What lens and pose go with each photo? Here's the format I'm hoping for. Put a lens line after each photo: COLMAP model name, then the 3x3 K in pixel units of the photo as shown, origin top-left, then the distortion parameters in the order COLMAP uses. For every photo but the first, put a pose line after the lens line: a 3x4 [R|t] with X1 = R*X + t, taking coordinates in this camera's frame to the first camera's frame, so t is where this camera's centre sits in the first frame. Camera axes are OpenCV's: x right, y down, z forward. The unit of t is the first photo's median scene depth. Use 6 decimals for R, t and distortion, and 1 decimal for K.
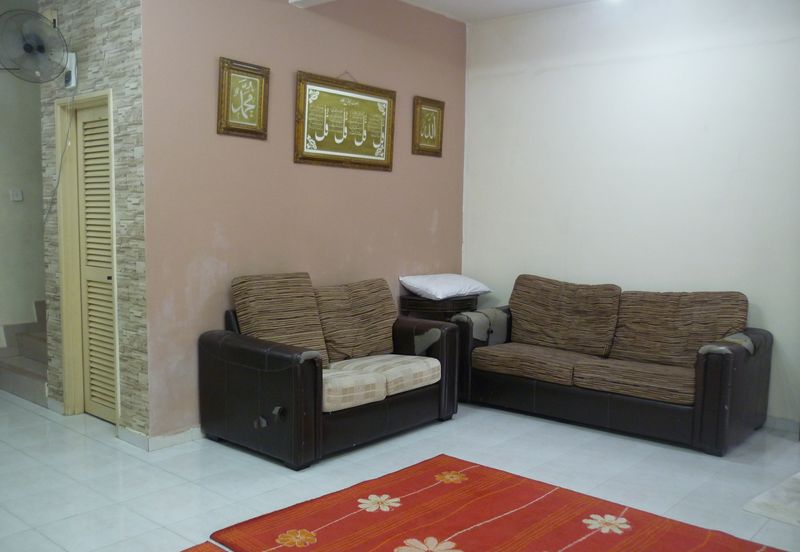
lens RADIAL K [[747.2, 0, 400.0], [0, 747.2, 276.0], [0, 0, 1]] dist [-0.003524, -0.001841]
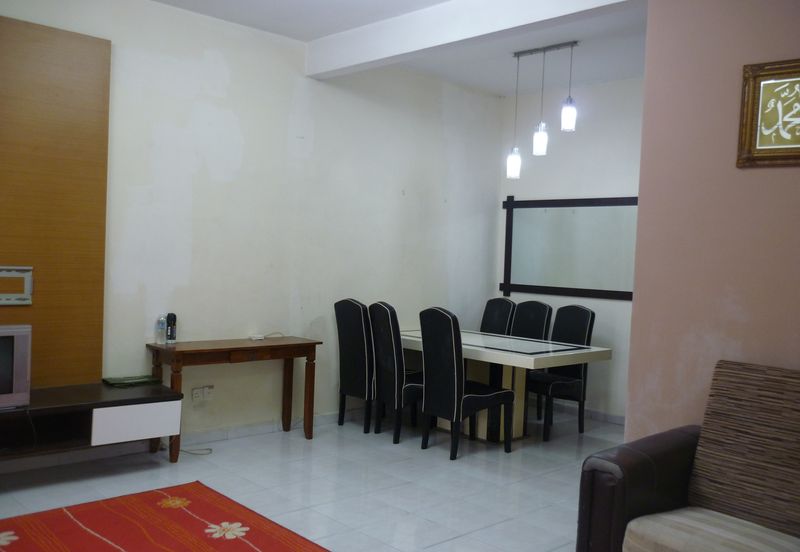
lens RADIAL K [[747.2, 0, 400.0], [0, 747.2, 276.0], [0, 0, 1]] dist [-0.003524, -0.001841]
pose [[-0.079095, 0.017810, -0.996708, 0.518967], [-0.124594, 0.991824, 0.027610, -0.060258], [0.989050, 0.126368, -0.076230, 0.721571]]
